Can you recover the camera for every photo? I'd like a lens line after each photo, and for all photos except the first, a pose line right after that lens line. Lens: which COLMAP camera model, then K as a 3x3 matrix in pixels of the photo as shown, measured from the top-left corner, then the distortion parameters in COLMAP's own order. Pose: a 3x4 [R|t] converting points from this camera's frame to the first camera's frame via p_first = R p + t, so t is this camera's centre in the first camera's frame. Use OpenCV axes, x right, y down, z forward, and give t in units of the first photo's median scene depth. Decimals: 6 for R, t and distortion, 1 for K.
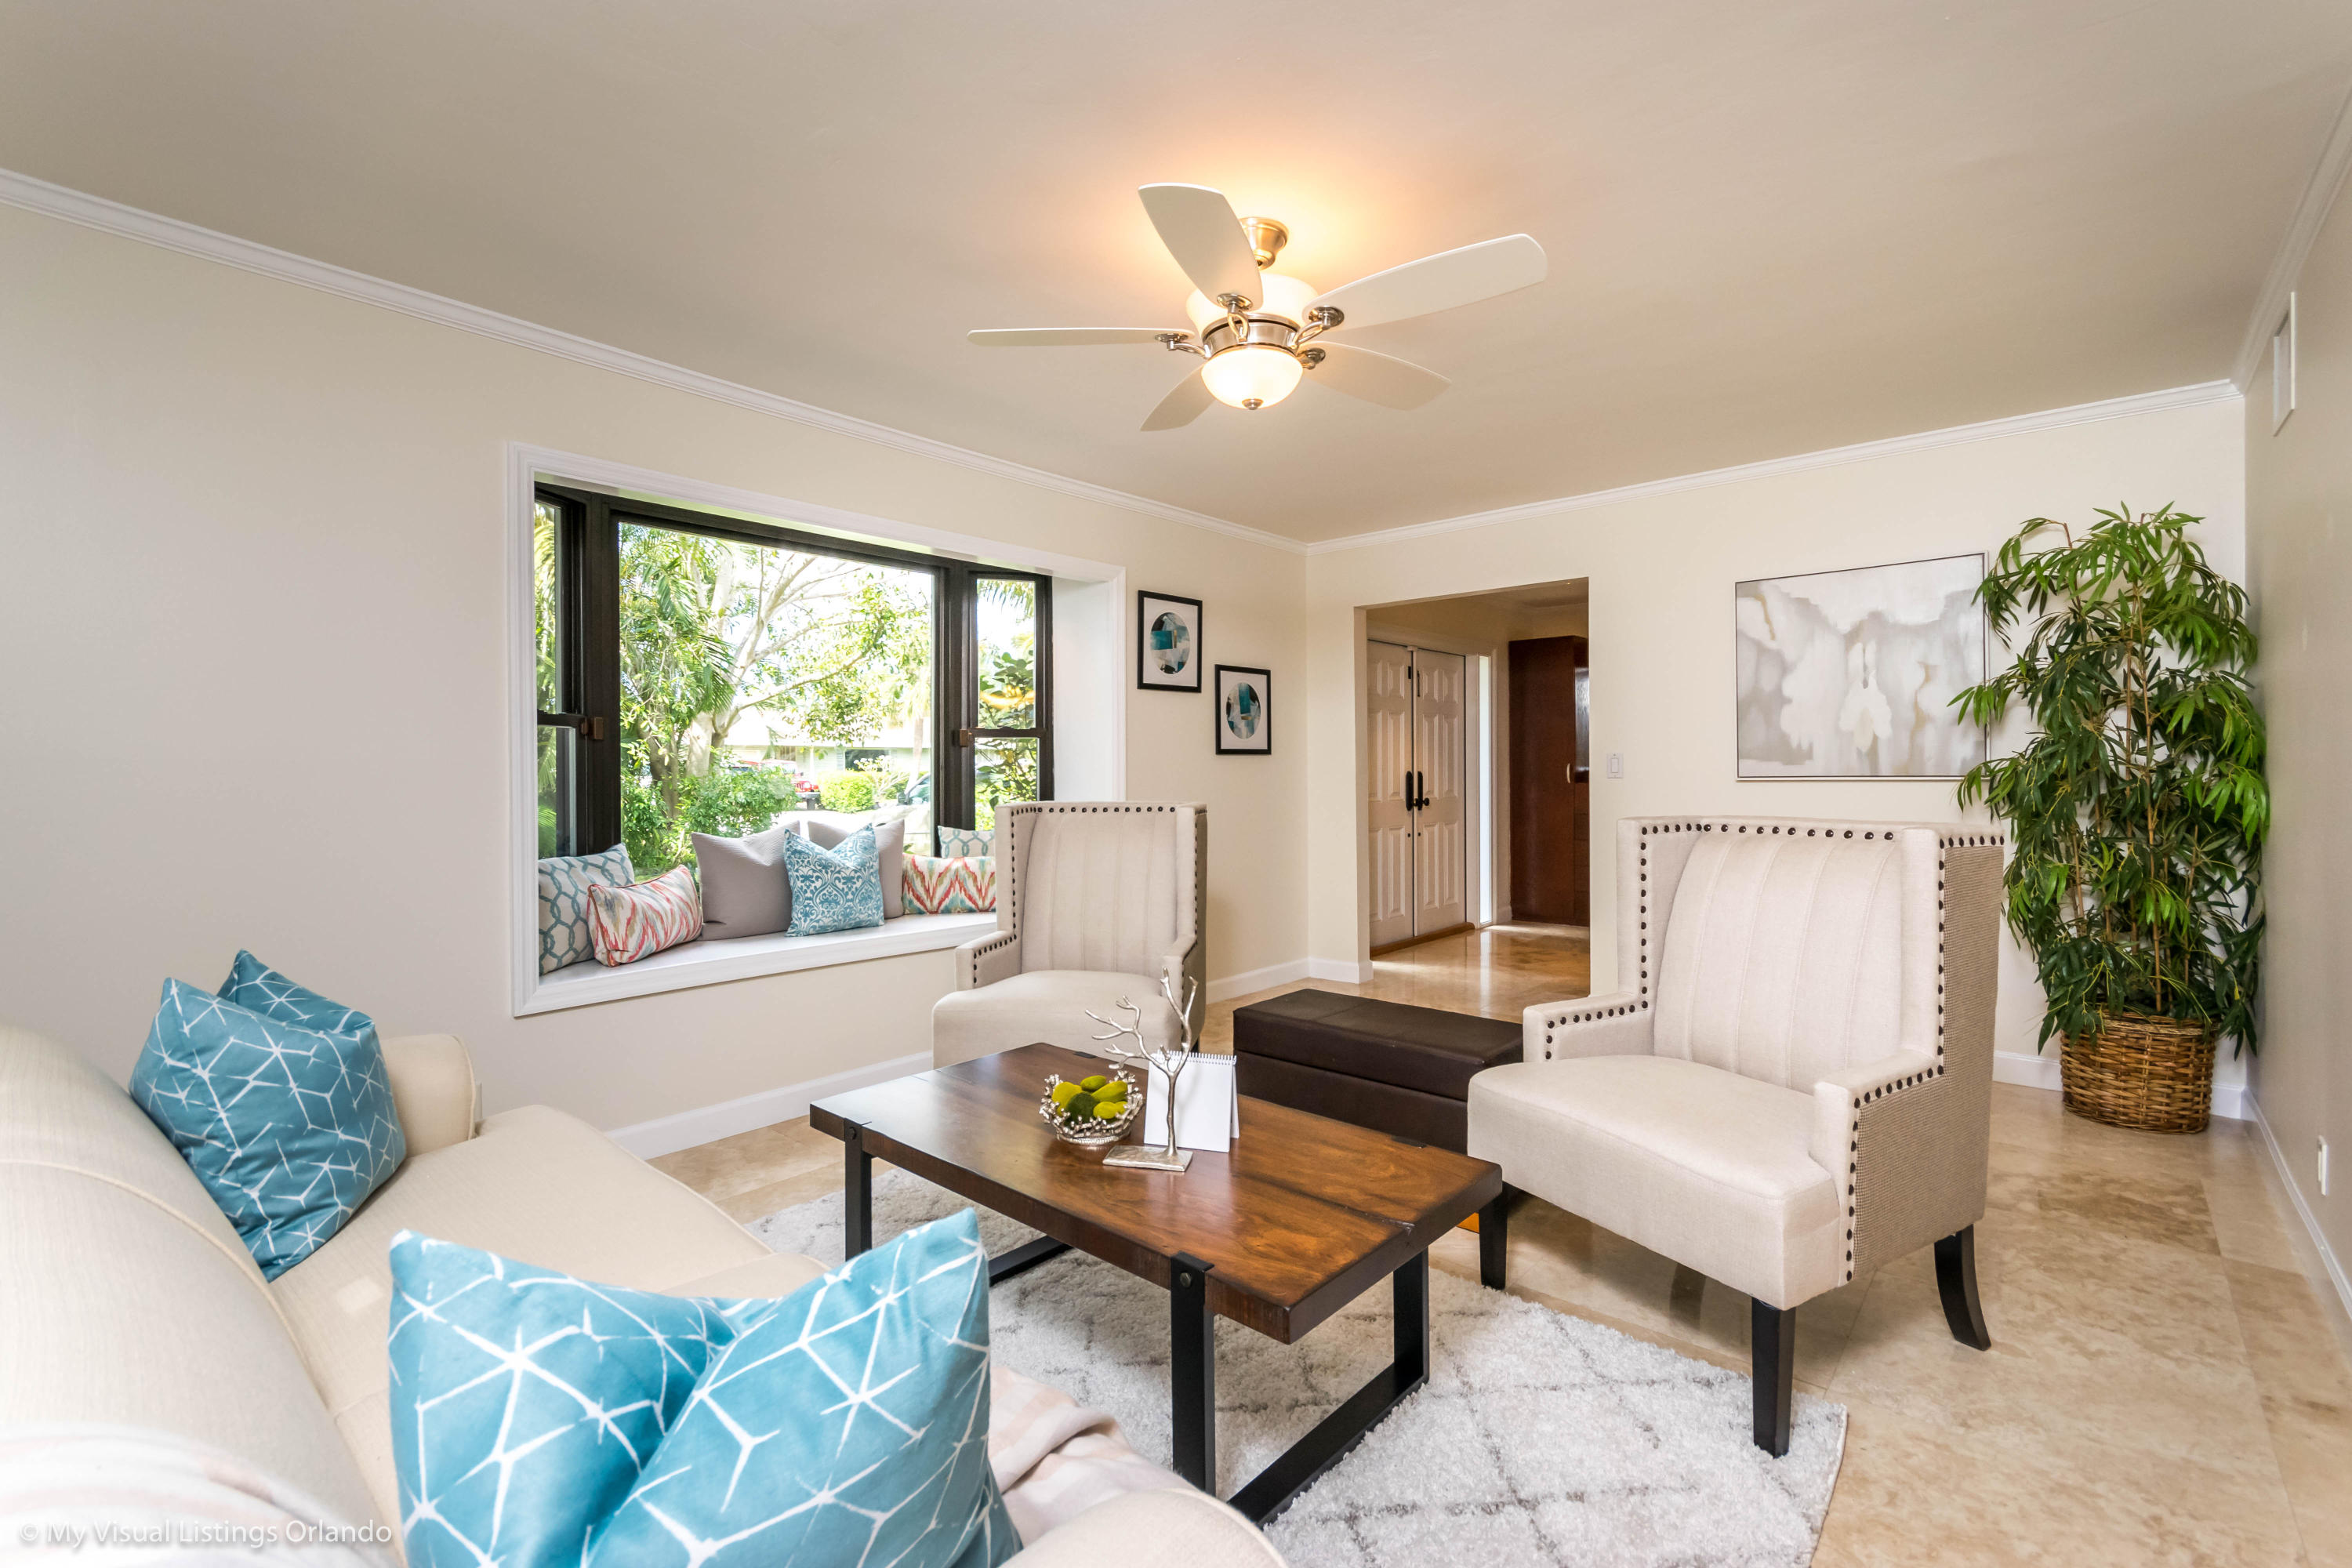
lens RADIAL K [[1044.4, 0, 1174.0], [0, 1044.4, 784.4], [0, 0, 1]] dist [0.008381, -0.005065]
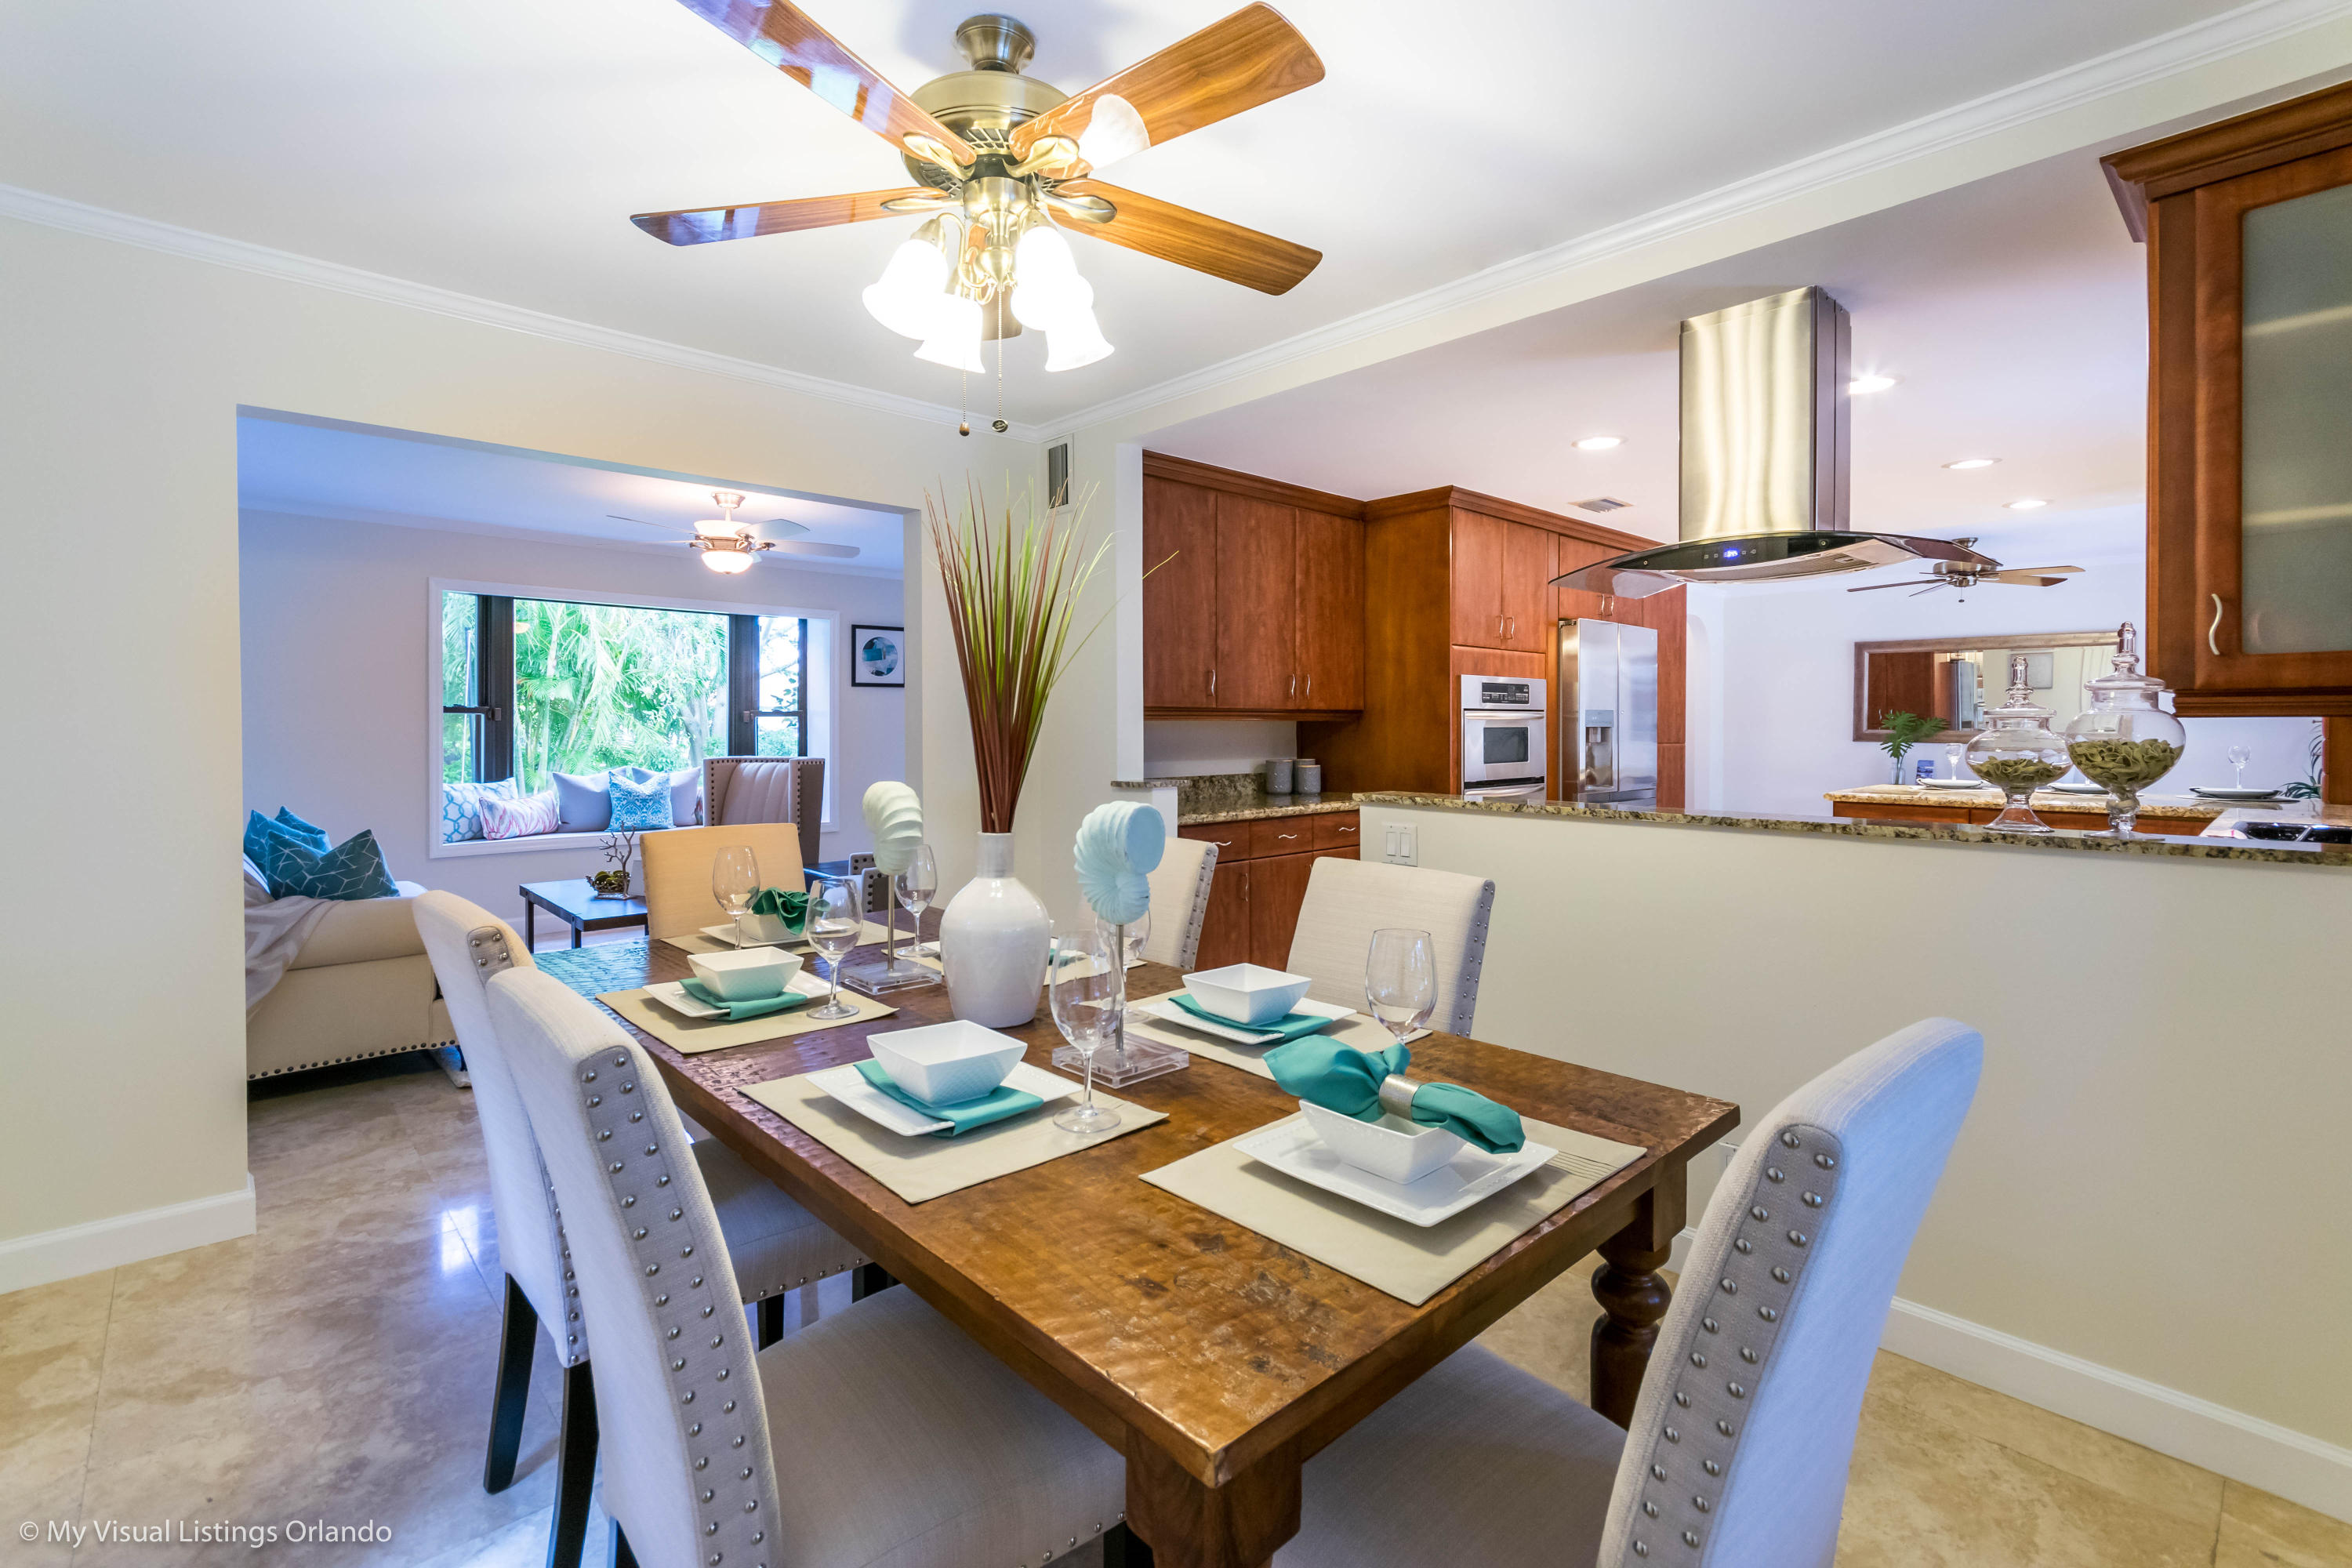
lens RADIAL K [[1044.4, 0, 1152.7], [0, 1044.4, 740.3], [0, 0, 1]] dist [0.008381, -0.005065]
pose [[0.992917, 0.004900, -0.118708, 0.715279], [-0.006077, 0.999936, -0.009559, 0.002963], [0.118654, 0.010213, 0.992883, -0.609466]]
